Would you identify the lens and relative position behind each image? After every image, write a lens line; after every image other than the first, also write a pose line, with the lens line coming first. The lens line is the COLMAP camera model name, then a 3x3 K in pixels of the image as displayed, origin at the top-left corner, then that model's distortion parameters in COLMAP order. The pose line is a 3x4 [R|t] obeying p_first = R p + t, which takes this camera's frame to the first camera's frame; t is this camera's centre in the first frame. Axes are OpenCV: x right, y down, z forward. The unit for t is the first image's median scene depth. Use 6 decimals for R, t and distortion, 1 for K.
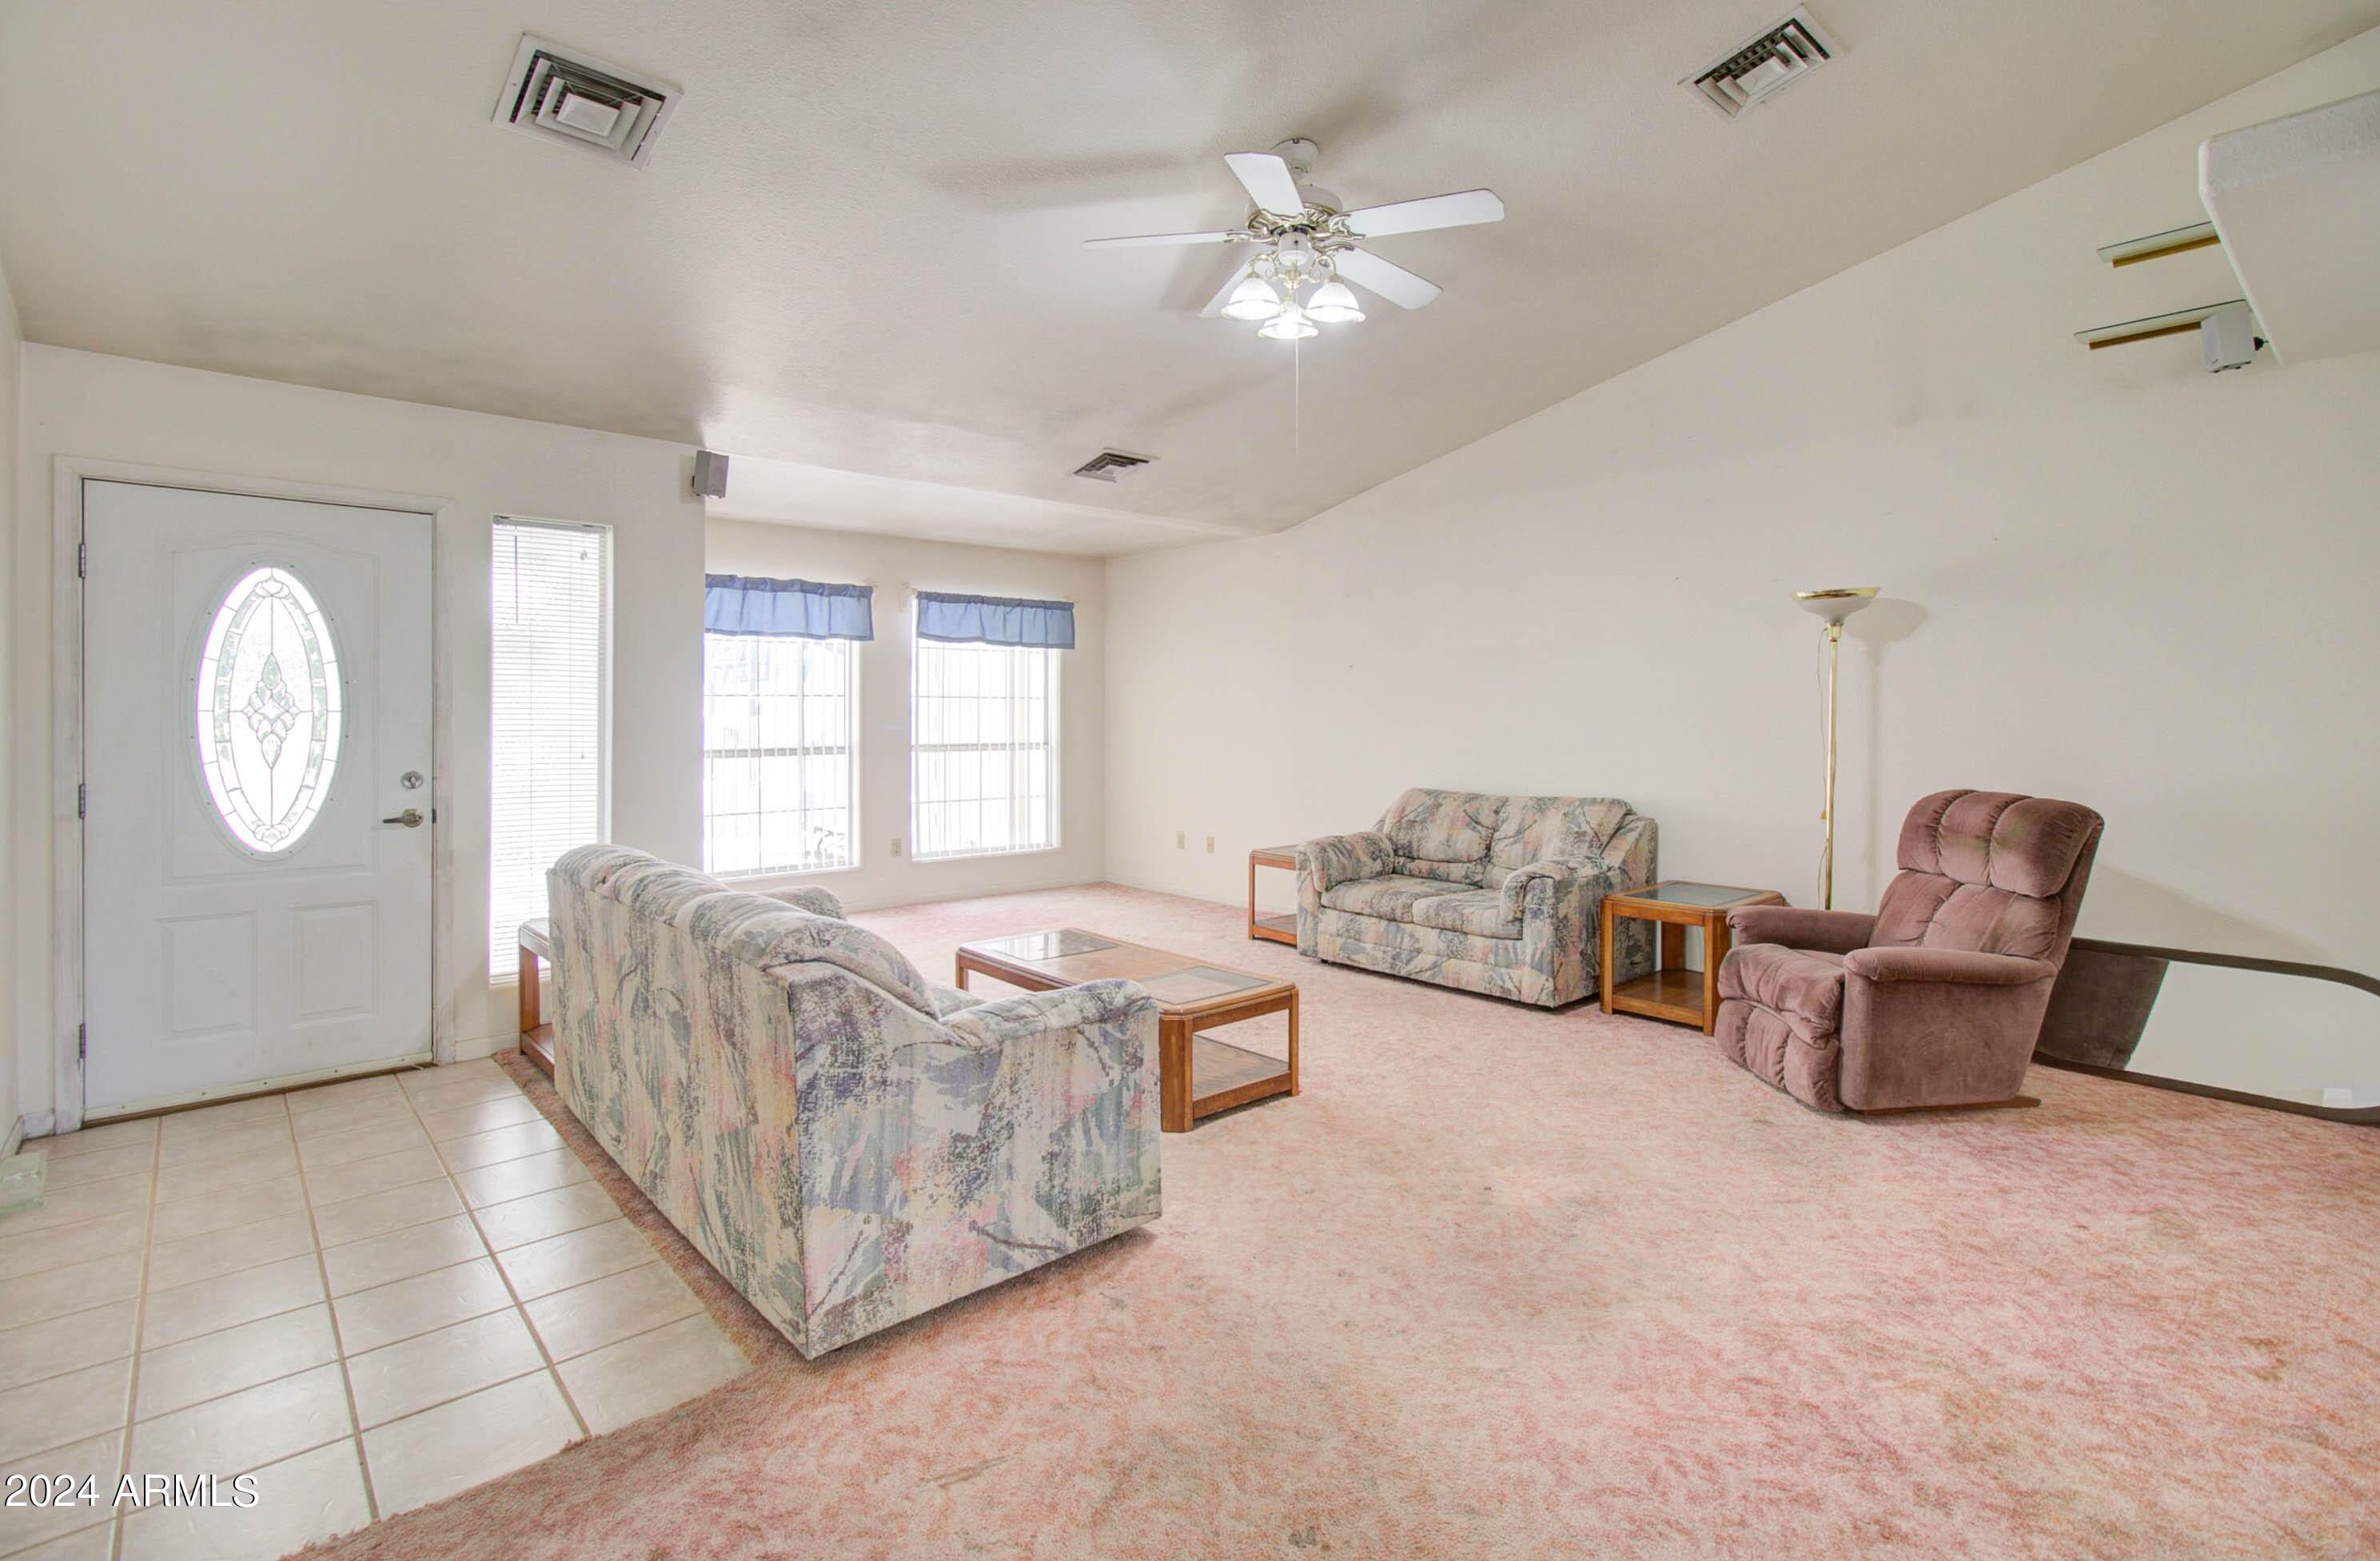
lens RADIAL K [[1112.6, 0, 1212.3], [0, 1112.6, 746.9], [0, 0, 1]] dist [0.000477, 0.000240]
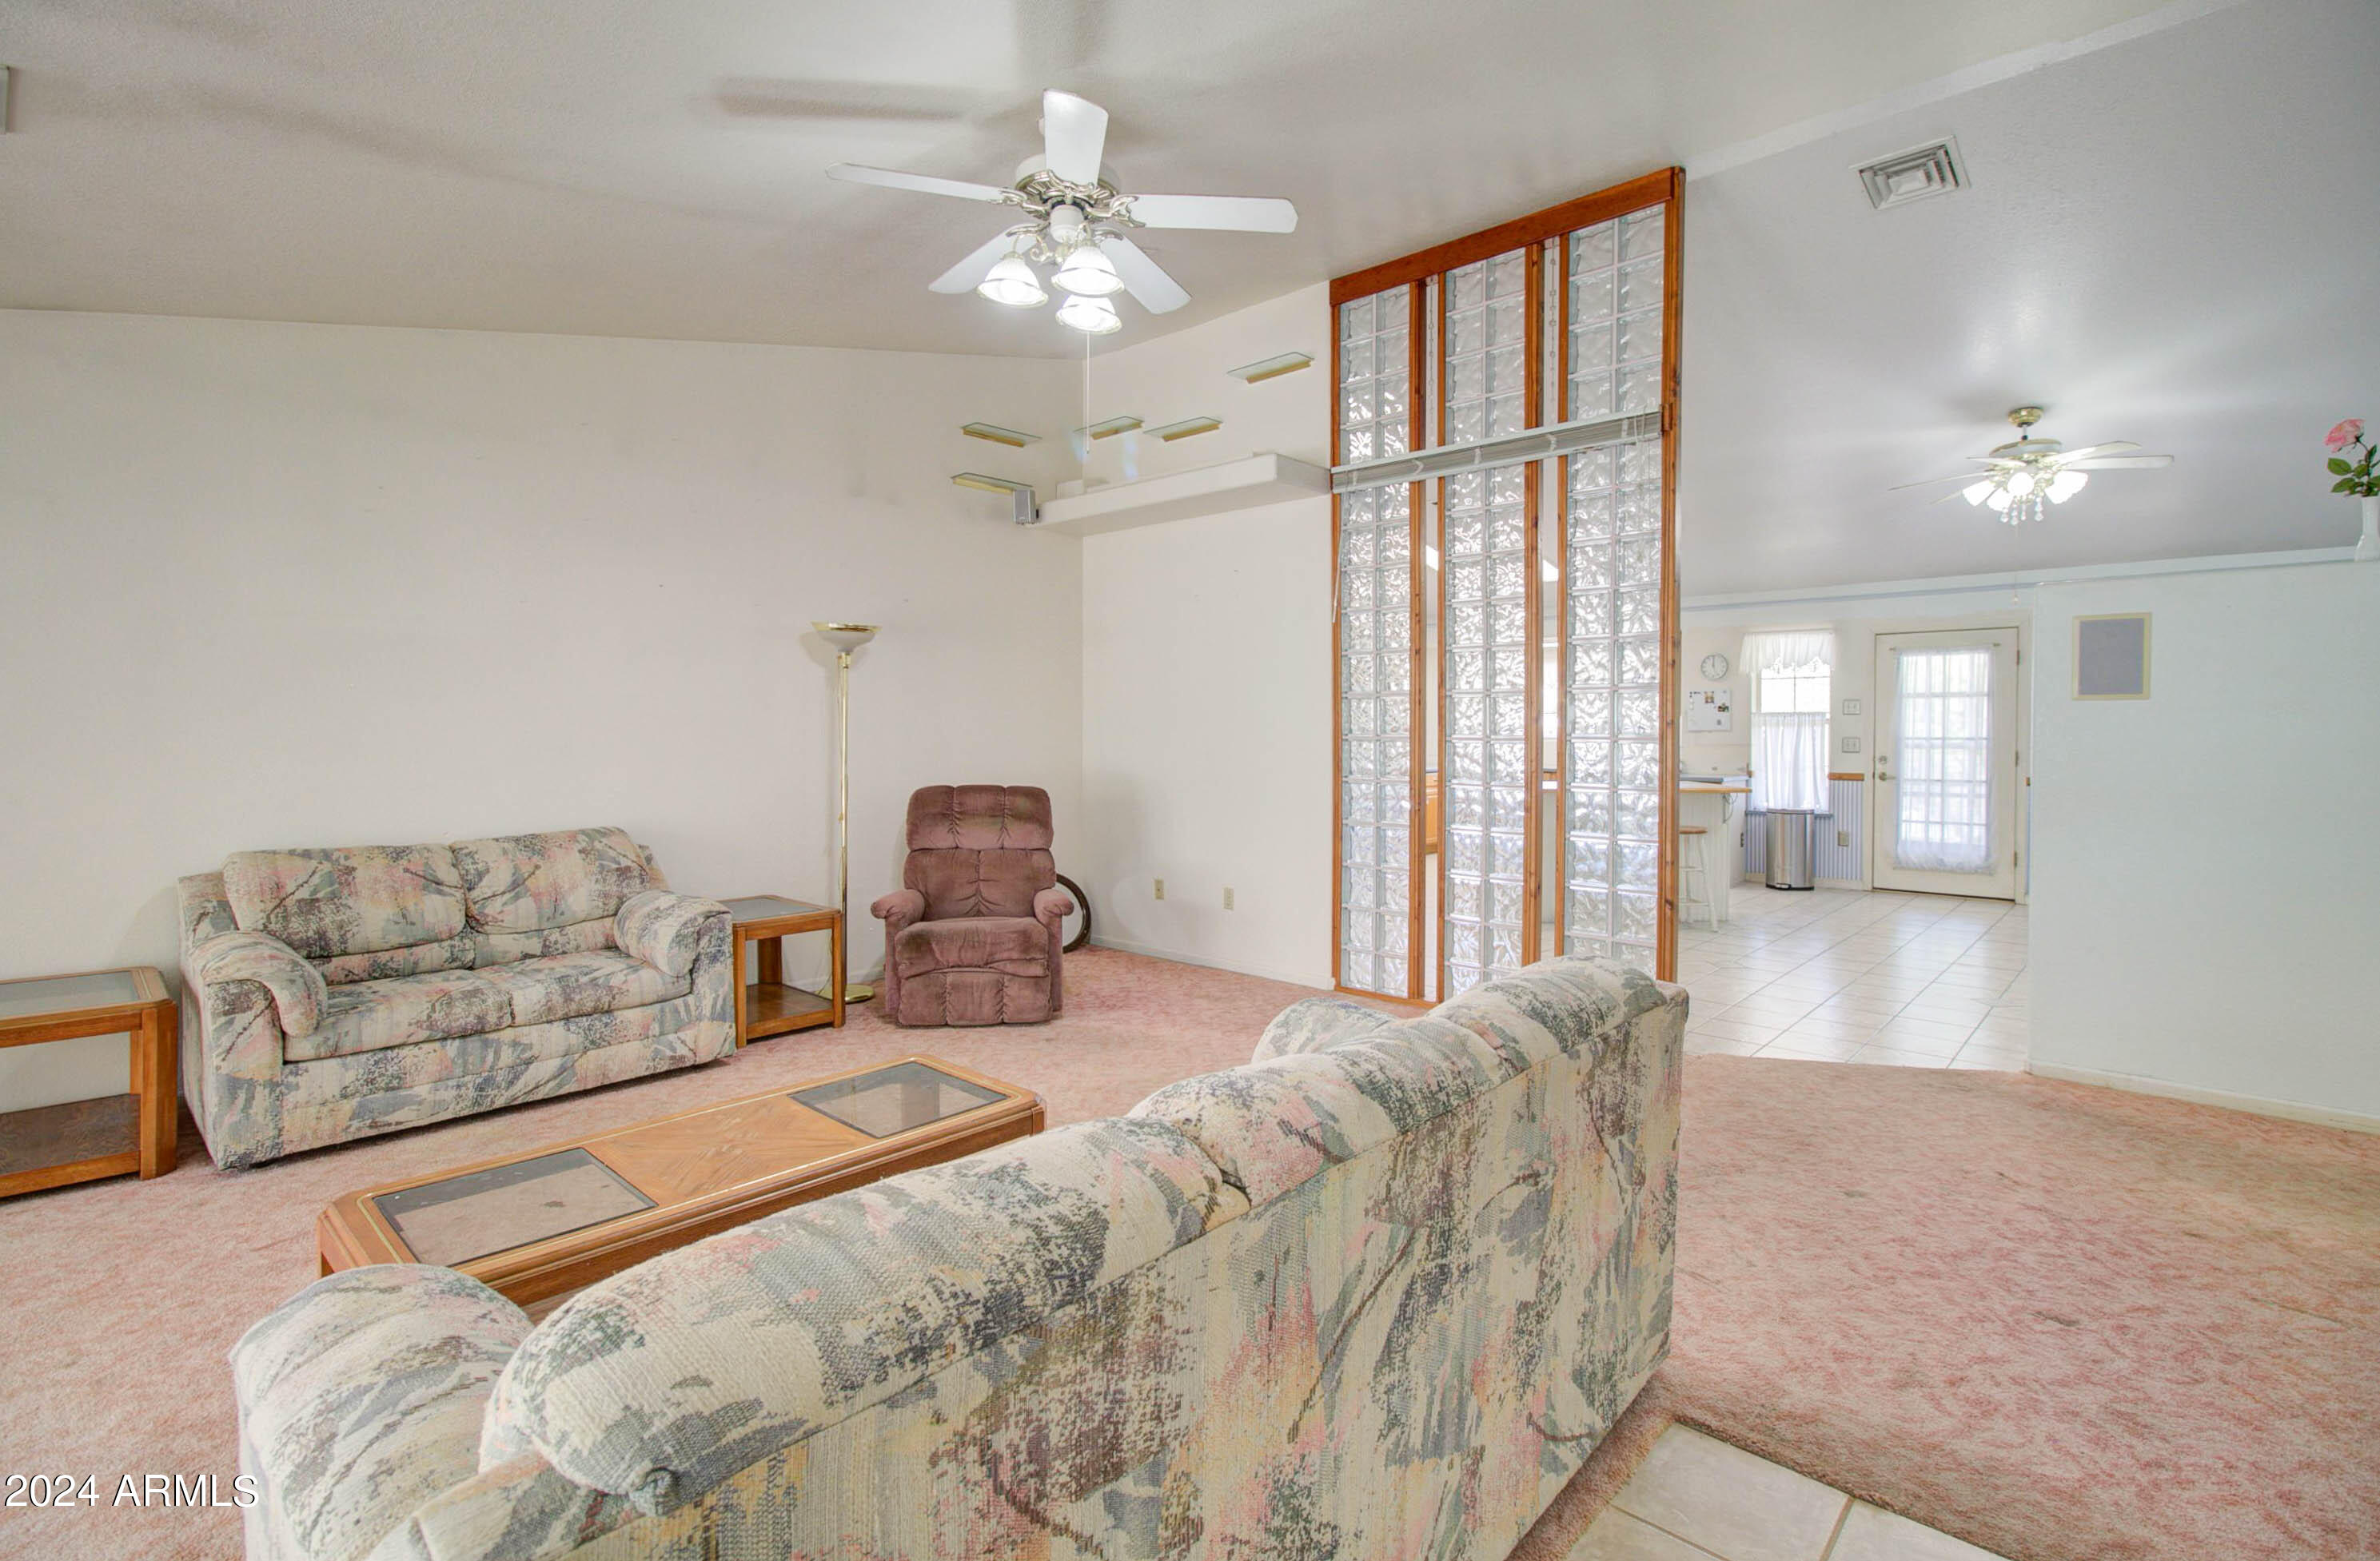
lens RADIAL K [[1112.6, 0, 1212.3], [0, 1112.6, 746.9], [0, 0, 1]] dist [0.000477, 0.000240]
pose [[-0.081037, -0.019283, 0.996525, -0.568536], [0.028749, 0.999352, 0.021676, -0.022648], [-0.996296, 0.030406, -0.080430, 0.618408]]
